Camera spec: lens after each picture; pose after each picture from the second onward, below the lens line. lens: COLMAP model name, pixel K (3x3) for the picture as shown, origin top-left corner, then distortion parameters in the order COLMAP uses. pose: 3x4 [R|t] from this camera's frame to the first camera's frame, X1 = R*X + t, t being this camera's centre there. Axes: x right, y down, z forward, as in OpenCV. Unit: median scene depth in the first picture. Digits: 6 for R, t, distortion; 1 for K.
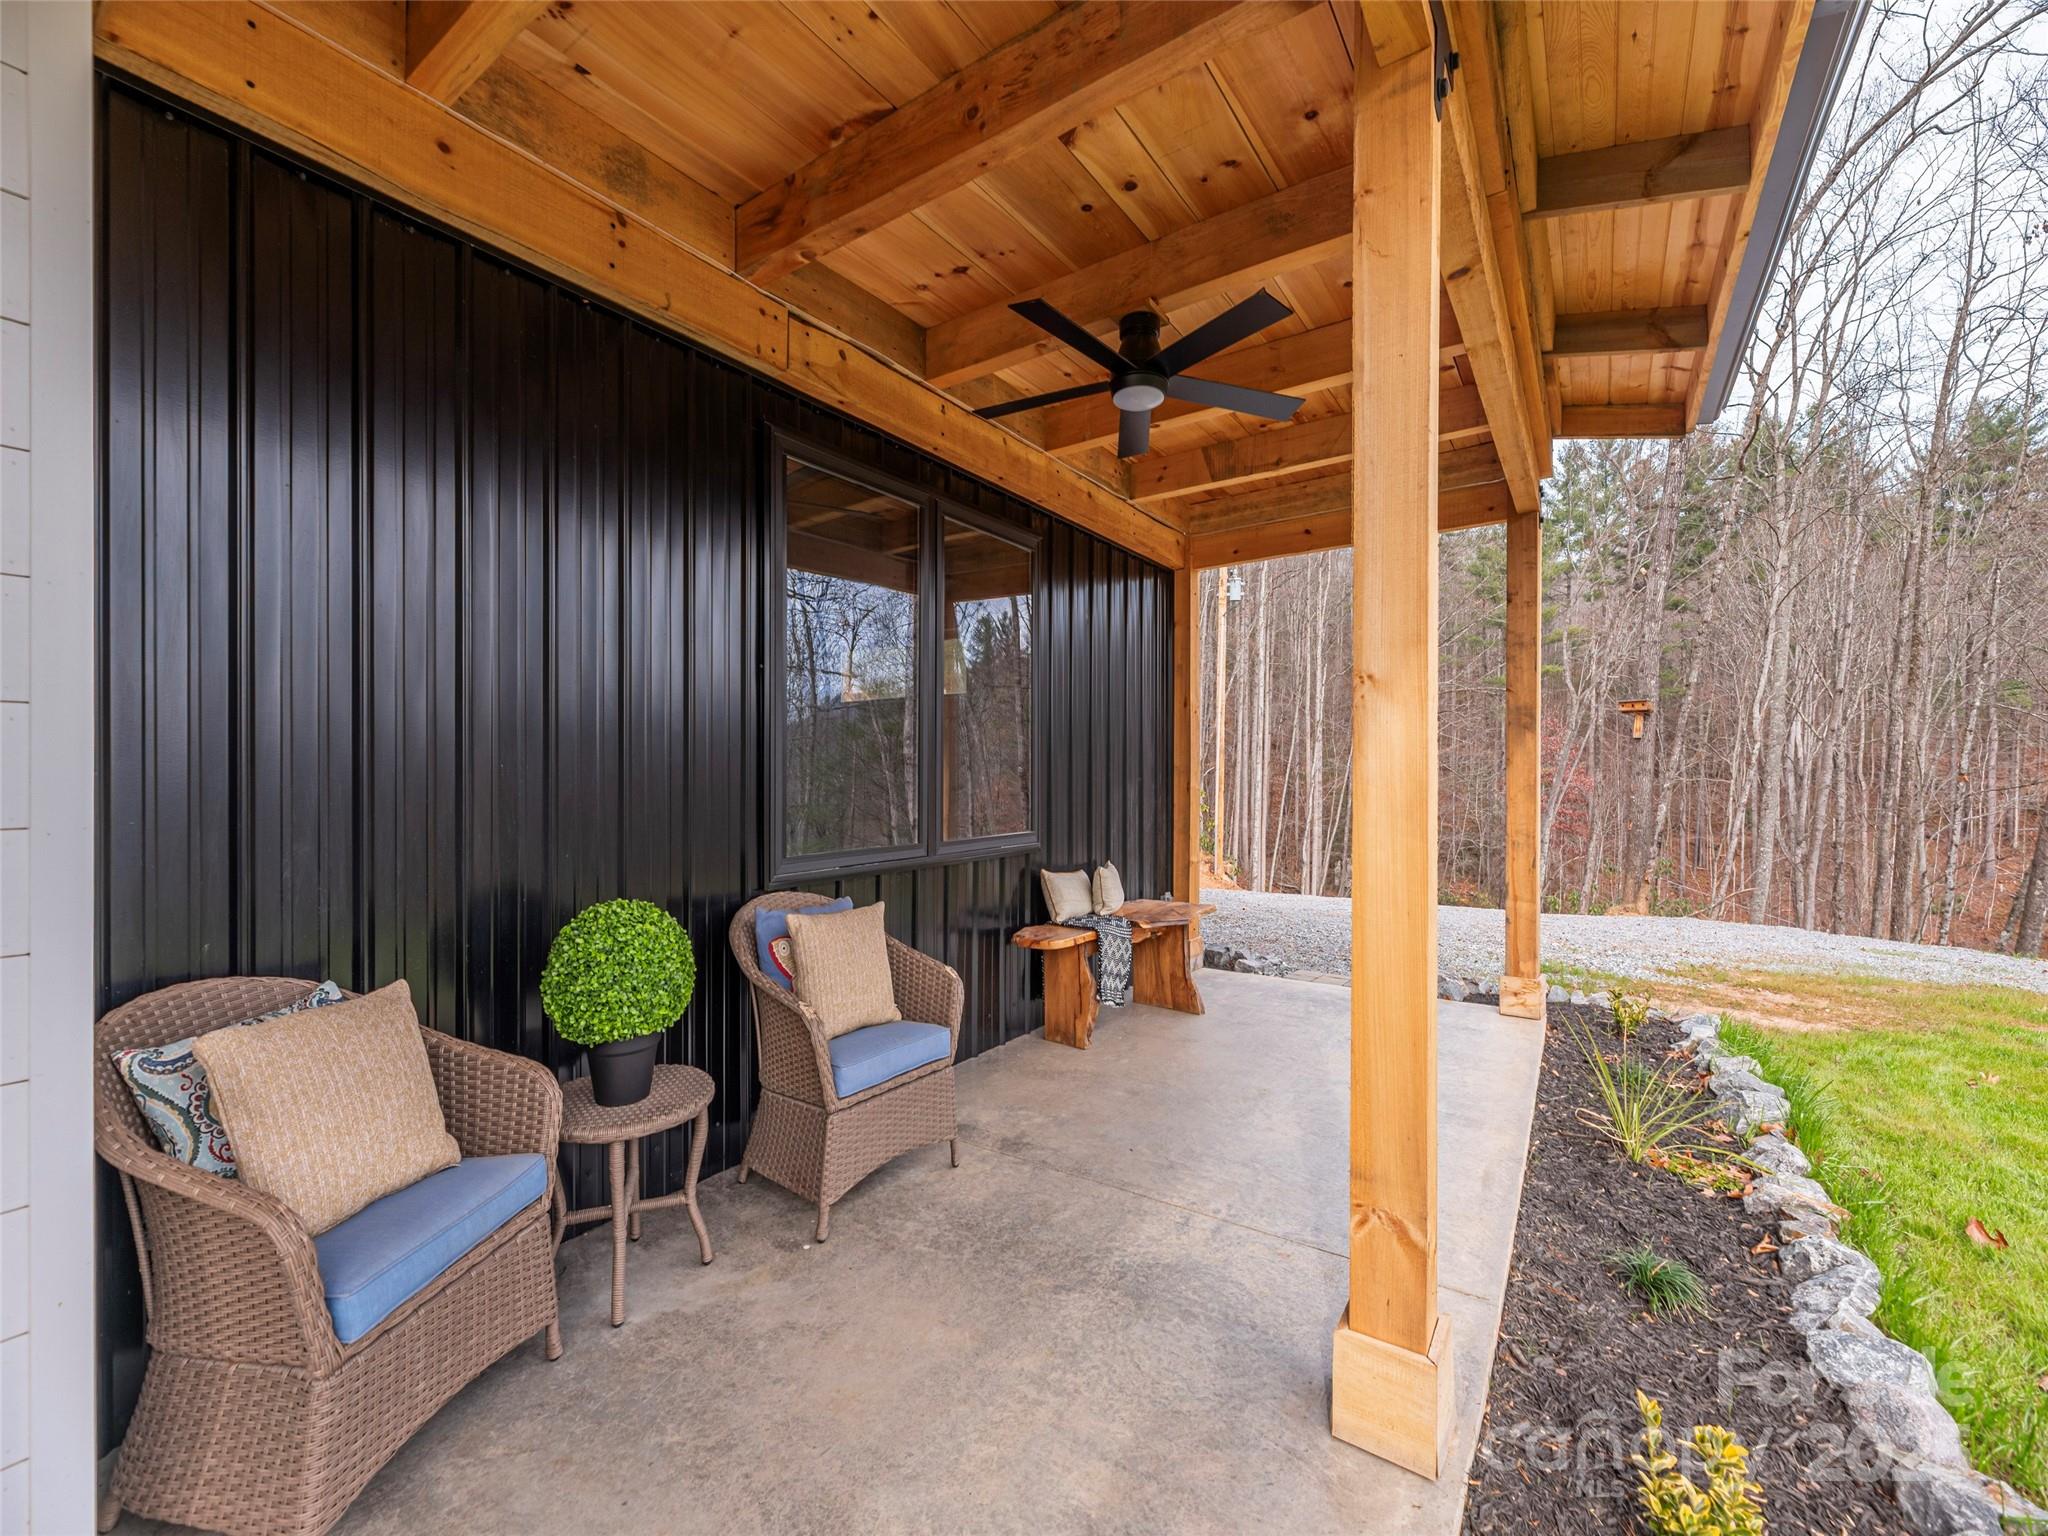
lens RADIAL K [[836.5, 0, 1023.5], [0, 836.5, 772.9], [0, 0, 1]] dist [-0.001983, 0.000774]
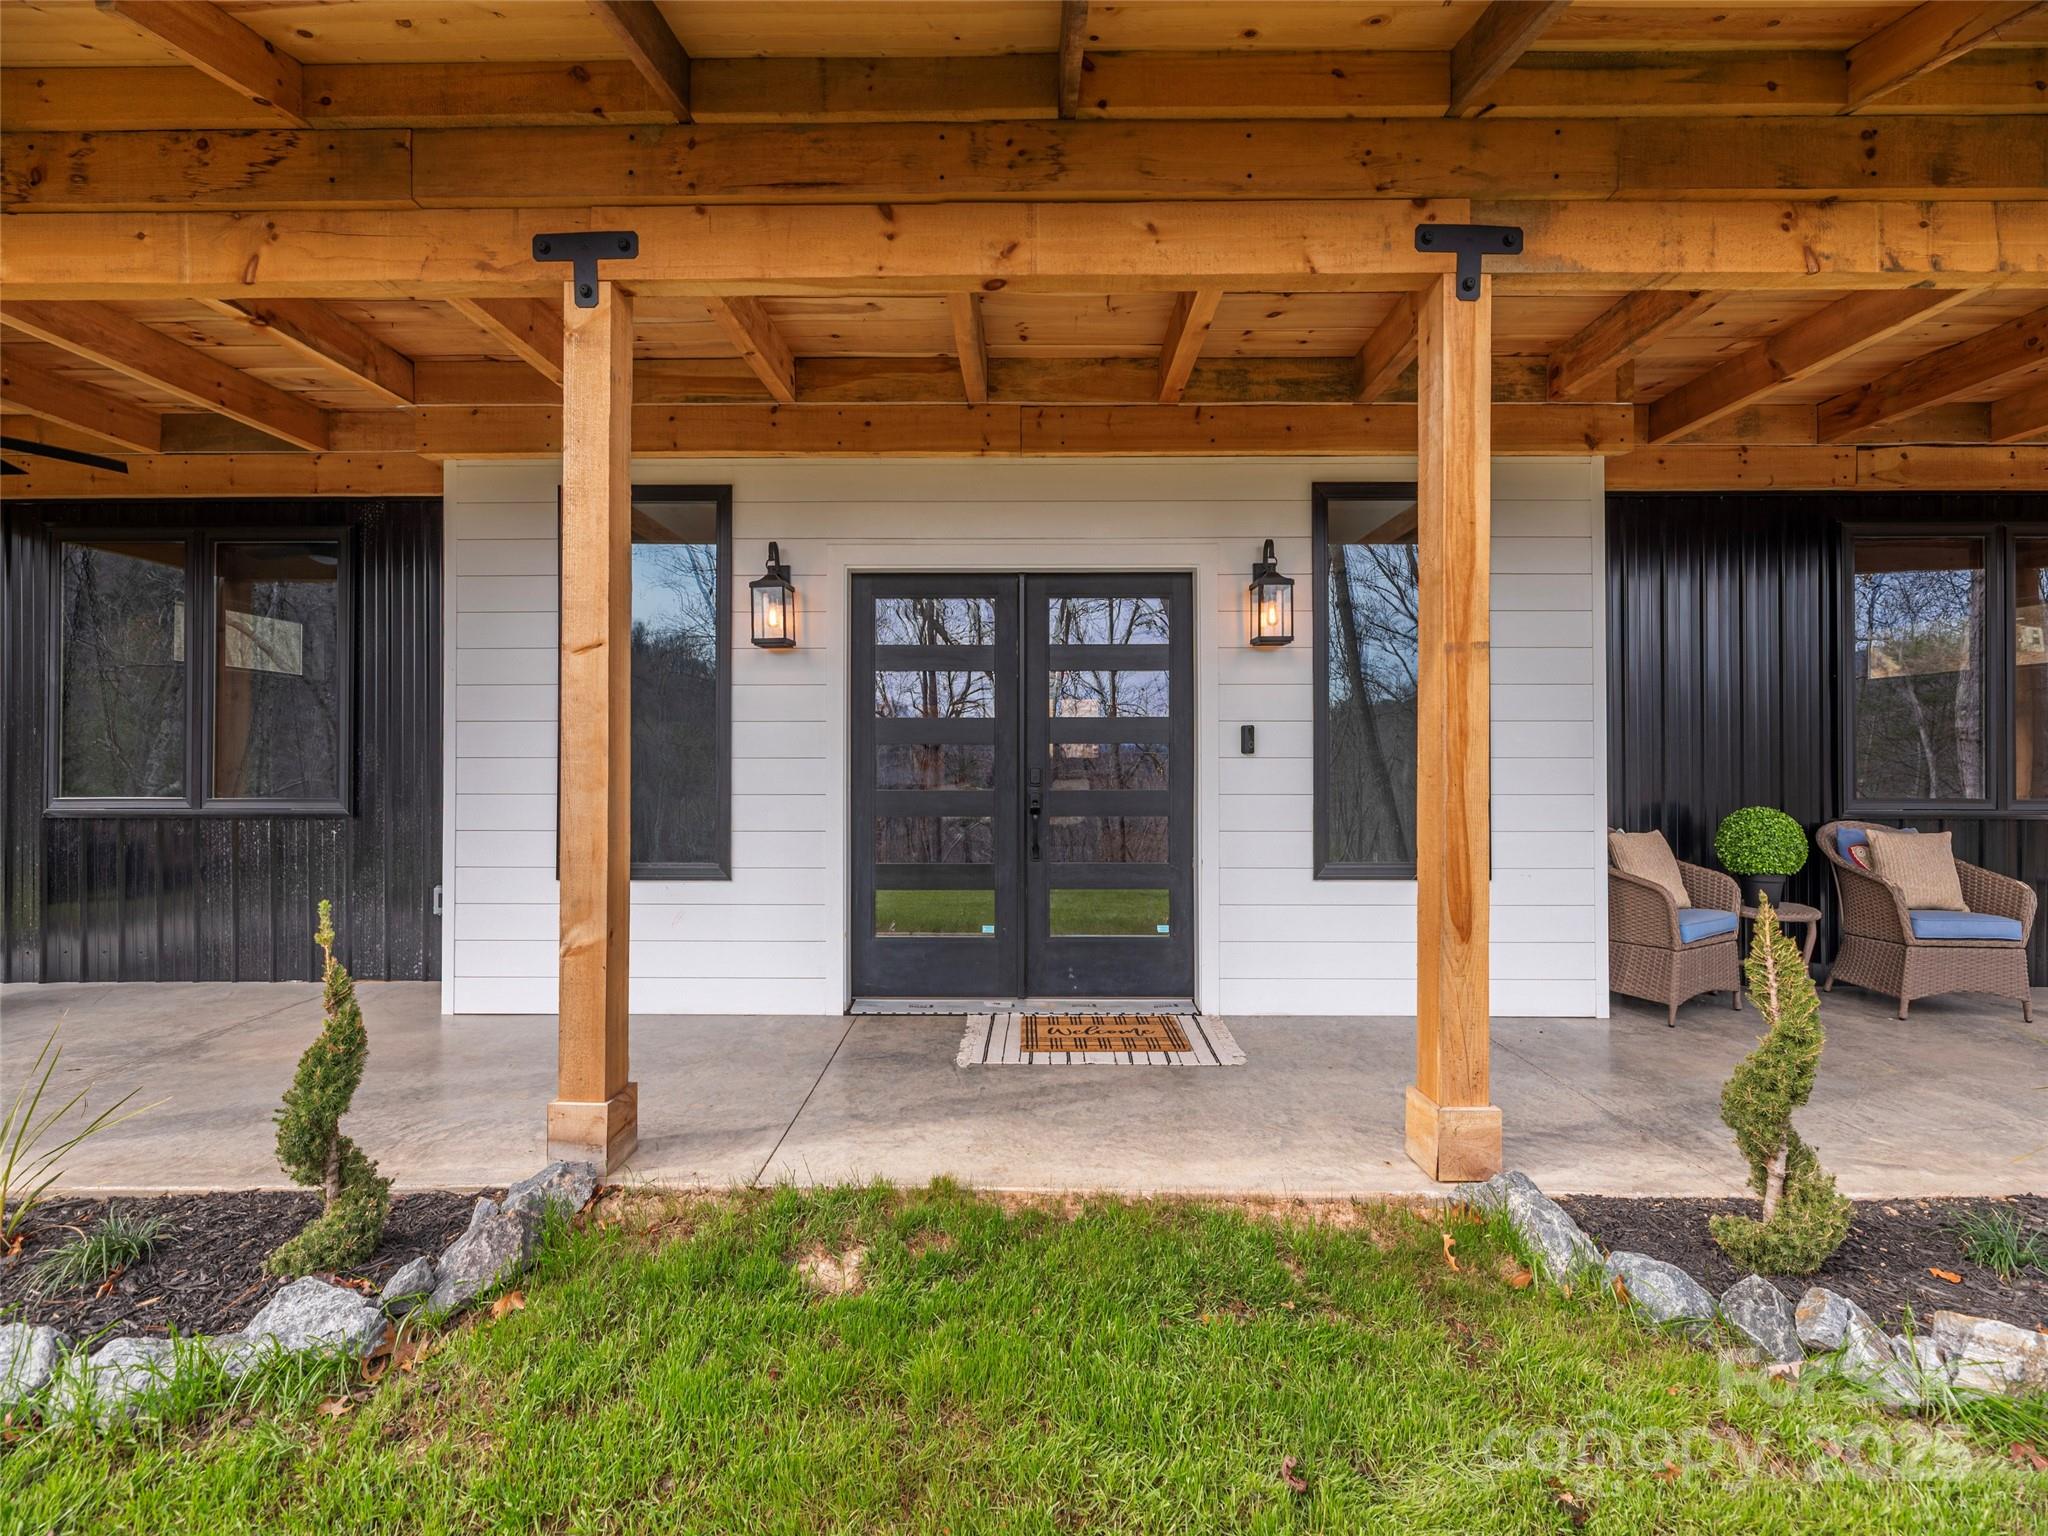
lens RADIAL K [[836.5, 0, 1024.7], [0, 836.5, 744.4], [0, 0, 1]] dist [-0.001983, 0.000774]
pose [[0.557873, -0.006610, -0.829900, 0.154516], [-0.002675, 0.999949, -0.009763, 0.022406], [0.829922, 0.007667, 0.557827, -1.256061]]
